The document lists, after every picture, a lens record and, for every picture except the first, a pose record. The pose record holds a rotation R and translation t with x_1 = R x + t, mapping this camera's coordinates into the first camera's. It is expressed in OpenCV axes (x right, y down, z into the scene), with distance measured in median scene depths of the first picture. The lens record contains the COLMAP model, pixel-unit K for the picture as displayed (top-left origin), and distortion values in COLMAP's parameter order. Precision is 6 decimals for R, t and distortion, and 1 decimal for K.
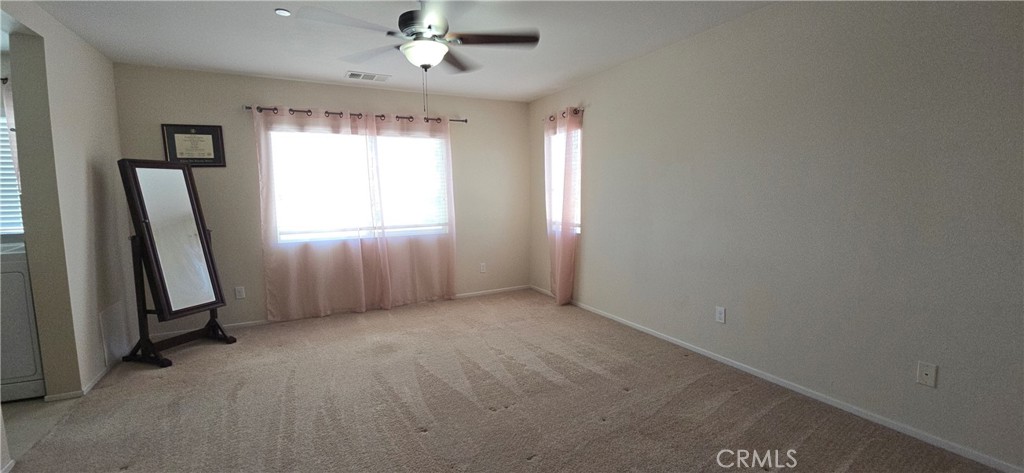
lens RADIAL K [[416.7, 0, 513.3], [0, 416.7, 234.3], [0, 0, 1]] dist [0.016229, -0.009999]
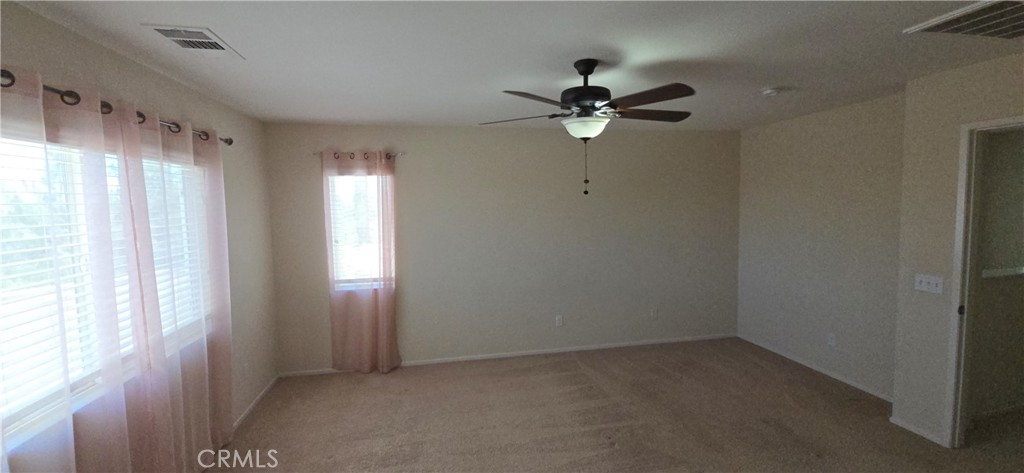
lens RADIAL K [[416.7, 0, 513.3], [0, 416.7, 234.3], [0, 0, 1]] dist [0.016229, -0.009999]
pose [[0.289858, -0.060029, 0.955185, -0.712152], [0.106566, 0.993849, 0.030120, -0.131077], [-0.951118, 0.093060, 0.294472, 0.525345]]
